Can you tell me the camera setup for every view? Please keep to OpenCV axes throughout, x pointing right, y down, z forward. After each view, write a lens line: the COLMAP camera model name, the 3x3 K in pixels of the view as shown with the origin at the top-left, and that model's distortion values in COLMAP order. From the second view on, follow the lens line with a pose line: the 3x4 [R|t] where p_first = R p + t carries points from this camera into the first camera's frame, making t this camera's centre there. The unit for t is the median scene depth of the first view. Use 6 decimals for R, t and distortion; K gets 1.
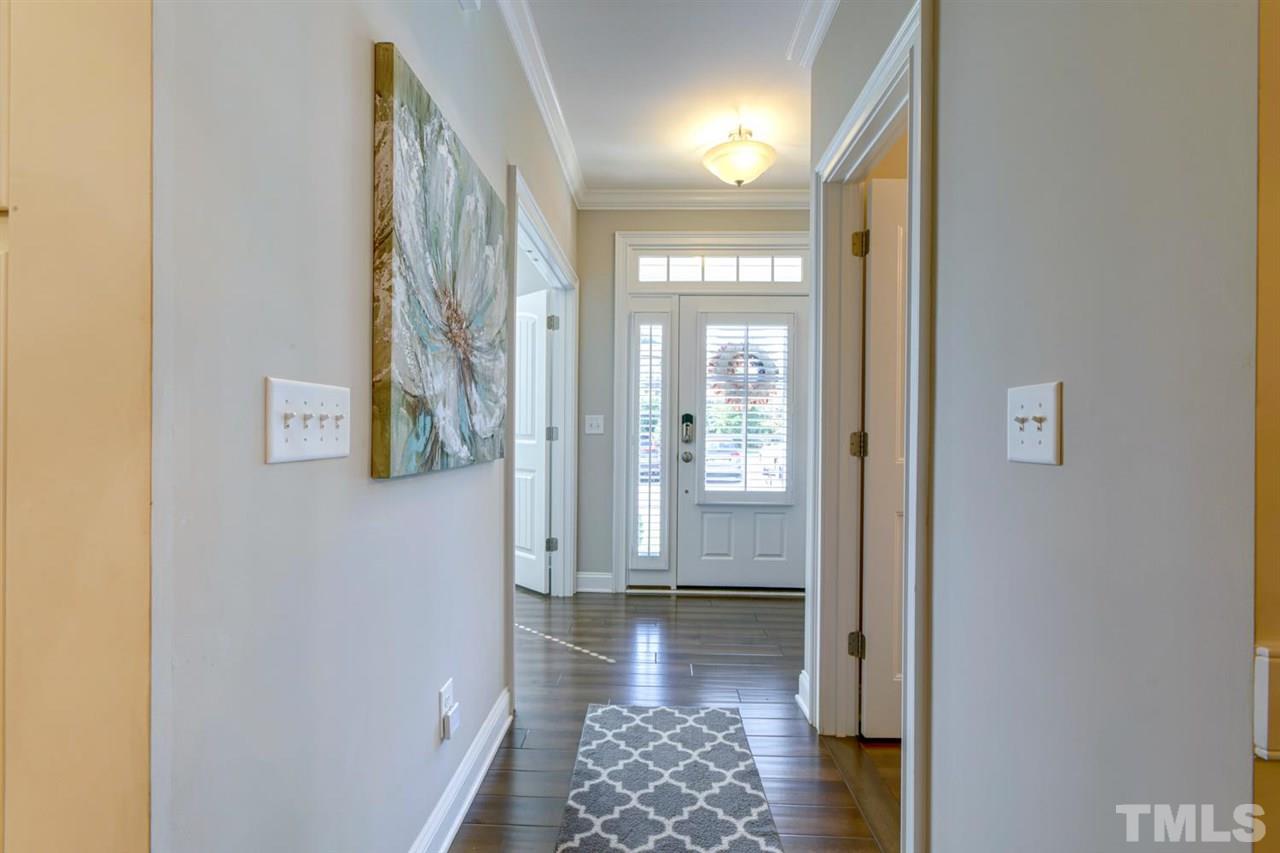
lens RADIAL K [[583.2, 0, 637.8], [0, 583.2, 428.4], [0, 0, 1]] dist [-0.002239, 0.002161]
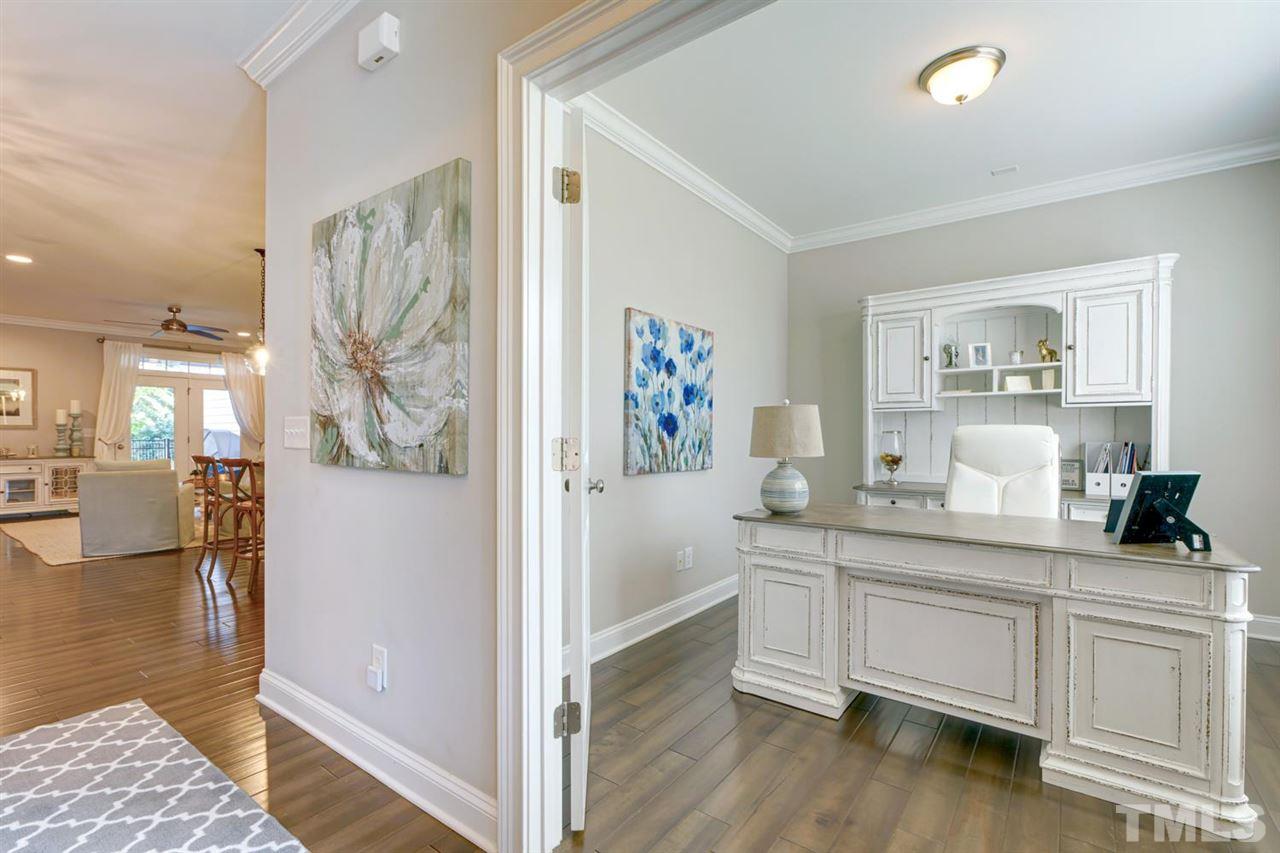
lens RADIAL K [[583.2, 0, 638.4], [0, 583.2, 437.8], [0, 0, 1]] dist [-0.002239, 0.002161]
pose [[-0.577840, -0.007117, -0.816119, 0.352587], [-0.009484, 0.999953, -0.002005, 0.000026], [0.816095, 0.006582, -0.577881, 2.141519]]
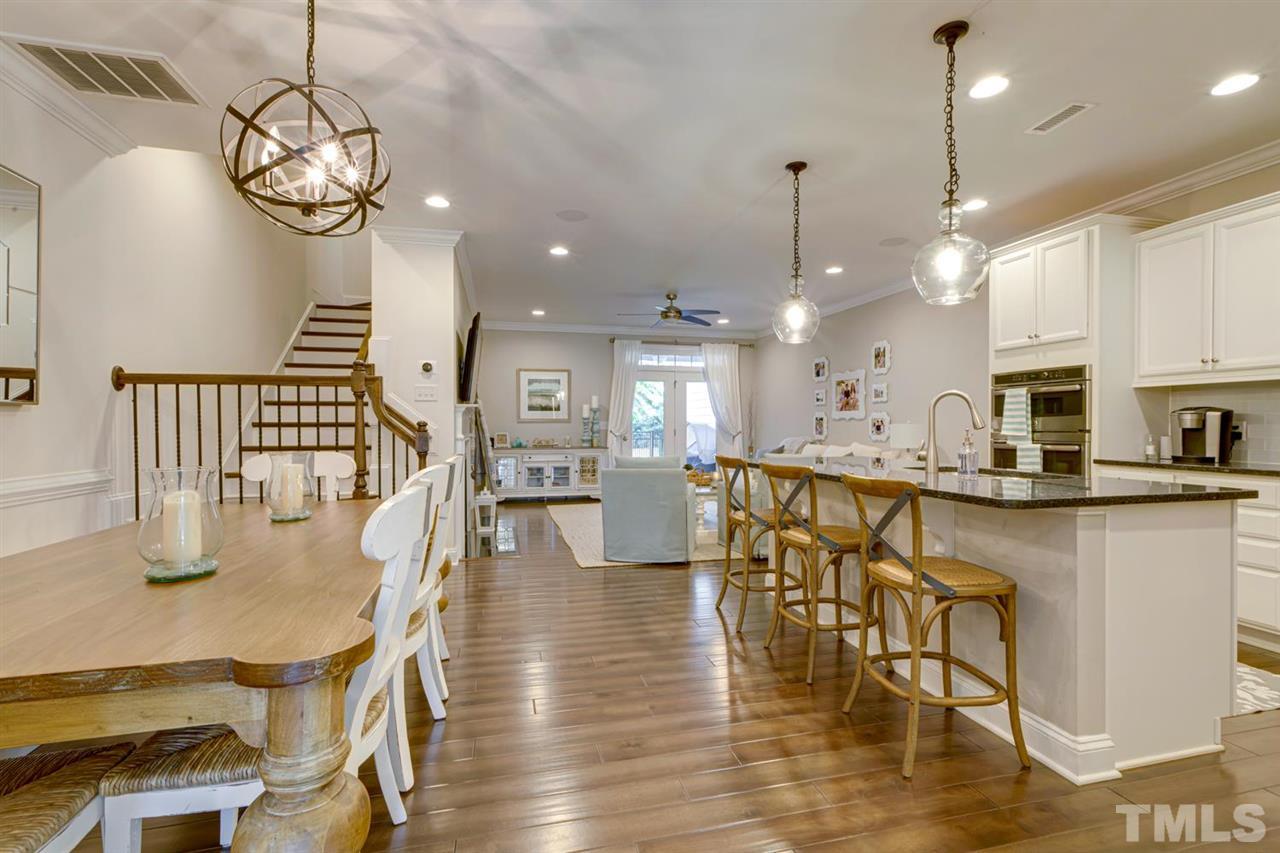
lens RADIAL K [[583.2, 0, 632.0], [0, 583.2, 434.6], [0, 0, 1]] dist [-0.002239, 0.002161]
pose [[-0.966685, -0.007646, -0.255855, 0.256052], [-0.011721, 0.999828, 0.014406, -0.002412], [0.255700, 0.016925, -0.966608, 1.519895]]
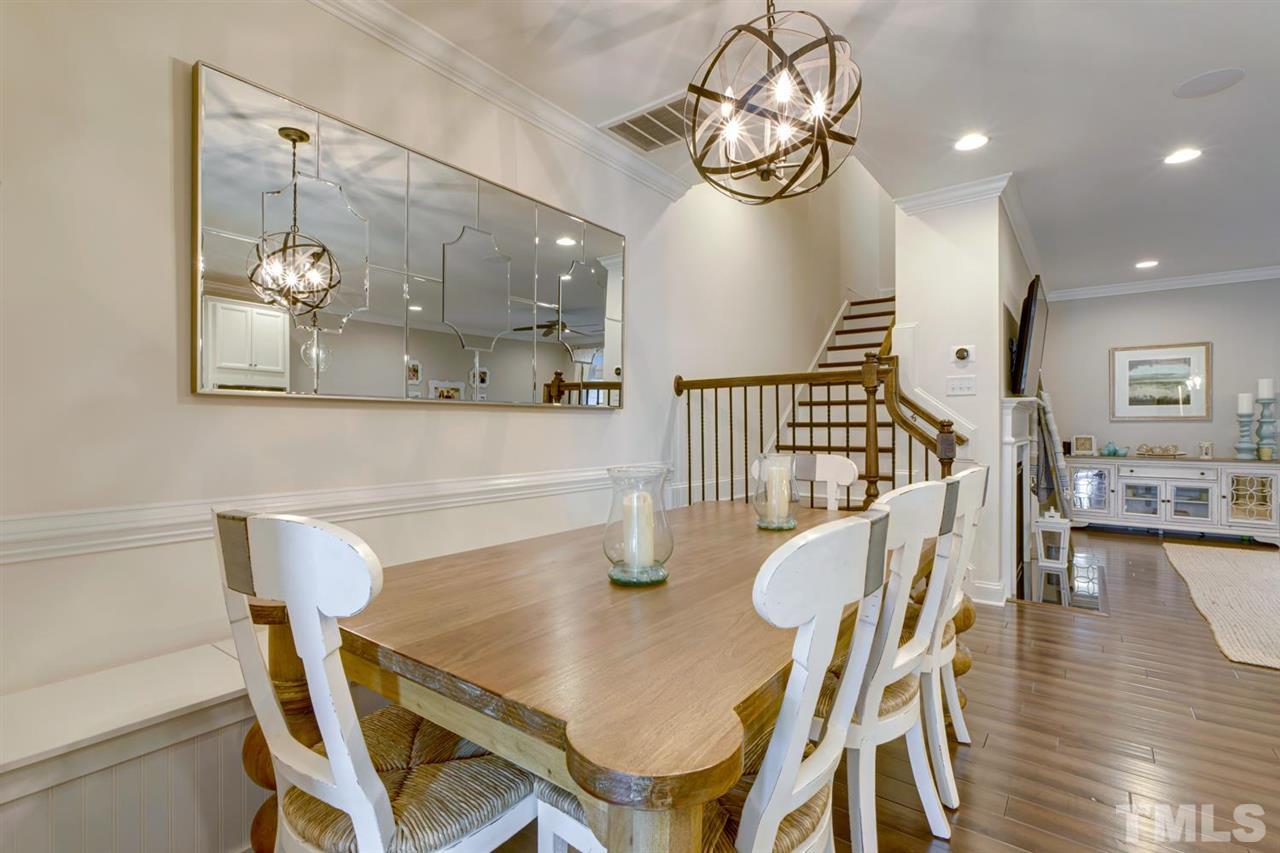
lens RADIAL K [[583.2, 0, 642.2], [0, 583.2, 424.4], [0, 0, 1]] dist [-0.002239, 0.002161]
pose [[-0.810350, -0.012038, 0.585822, 0.211629], [-0.009736, 0.999928, 0.007080, -0.002473], [-0.585865, 0.000034, -0.810409, 1.323869]]
